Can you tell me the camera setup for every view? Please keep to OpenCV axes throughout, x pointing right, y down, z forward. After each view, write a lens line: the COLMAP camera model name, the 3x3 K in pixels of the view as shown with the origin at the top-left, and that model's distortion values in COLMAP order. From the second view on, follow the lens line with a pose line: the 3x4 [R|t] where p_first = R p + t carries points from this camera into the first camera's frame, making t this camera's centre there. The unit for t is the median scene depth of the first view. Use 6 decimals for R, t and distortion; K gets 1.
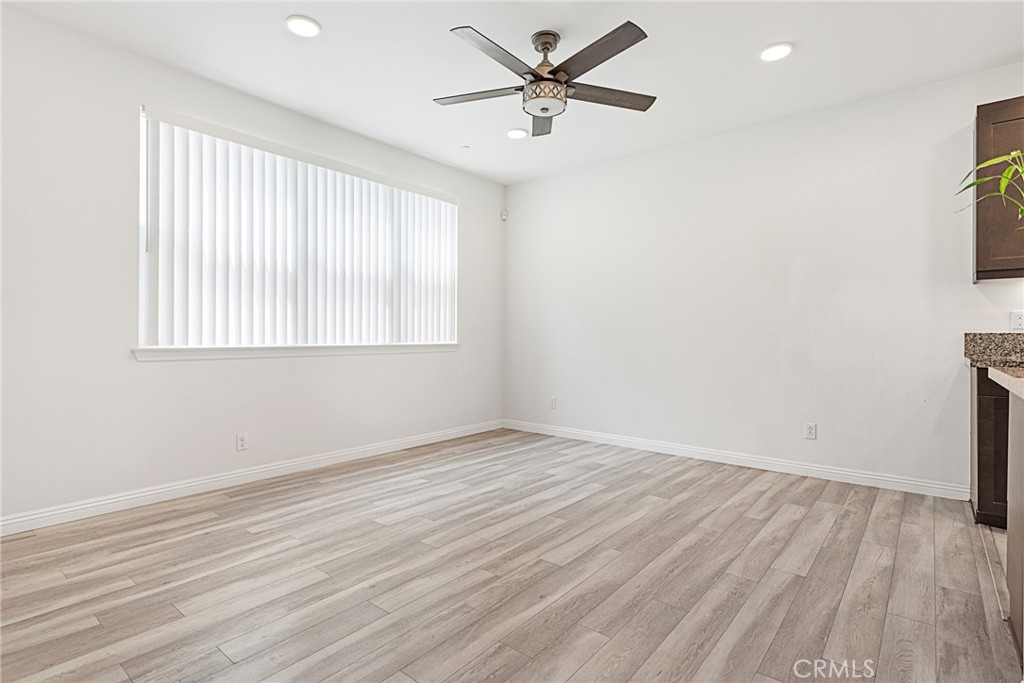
lens RADIAL K [[503.5, 0, 515.2], [0, 503.5, 339.0], [0, 0, 1]] dist [0.011971, 0.000512]
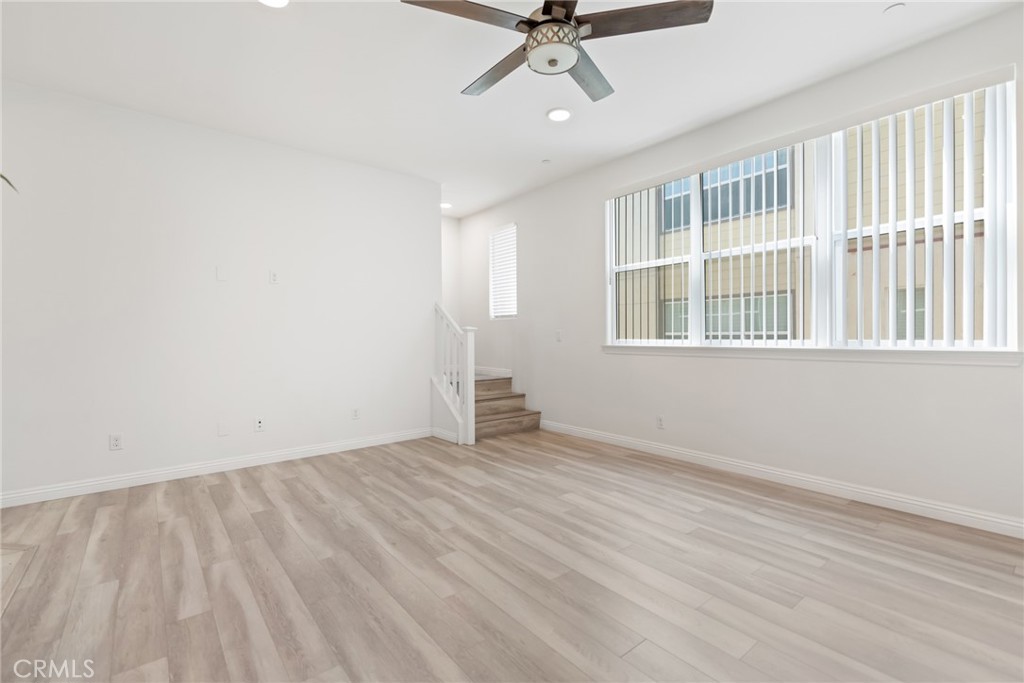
lens RADIAL K [[455.1, 0, 515.0], [0, 455.1, 339.6], [0, 0, 1]] dist [0.013569, -0.001170]
pose [[-0.198751, 0.007589, -0.980021, 0.848809], [-0.002671, 0.999962, 0.008285, -0.011908], [0.980046, 0.004265, -0.198723, 1.158409]]
